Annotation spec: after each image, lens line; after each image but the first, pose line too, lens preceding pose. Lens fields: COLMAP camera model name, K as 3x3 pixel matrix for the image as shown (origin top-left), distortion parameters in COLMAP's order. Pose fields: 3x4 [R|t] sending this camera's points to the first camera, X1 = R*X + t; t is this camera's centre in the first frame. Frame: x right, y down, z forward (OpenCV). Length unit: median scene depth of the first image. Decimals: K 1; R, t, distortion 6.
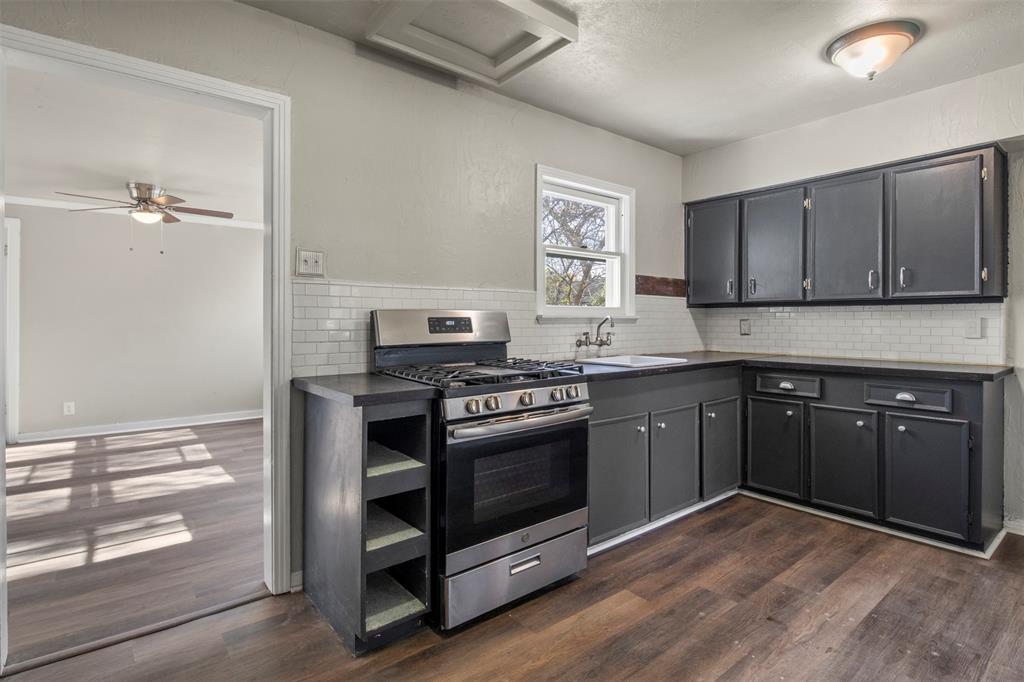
lens RADIAL K [[512.8, 0, 509.4], [0, 512.8, 323.4], [0, 0, 1]] dist [-0.001713, -0.002041]
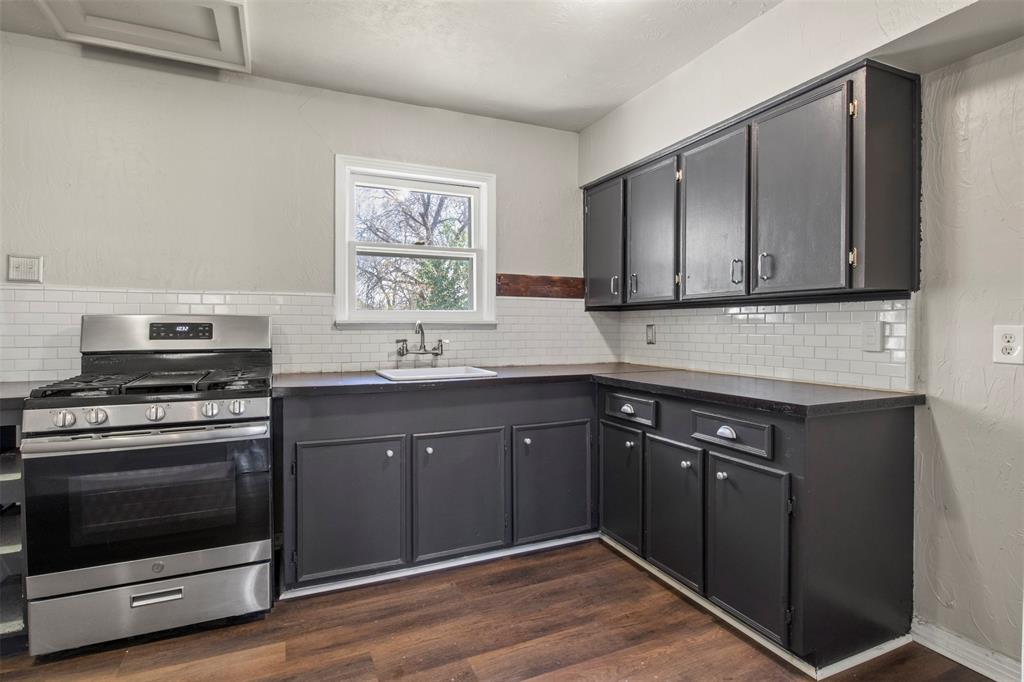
lens RADIAL K [[512.8, 0, 510.6], [0, 512.8, 331.7], [0, 0, 1]] dist [-0.001713, -0.002041]
pose [[0.966527, 0.002181, -0.256556, 0.624026], [-0.001020, 0.999989, 0.004657, -0.000415], [0.256563, -0.004239, 0.966518, 0.213343]]
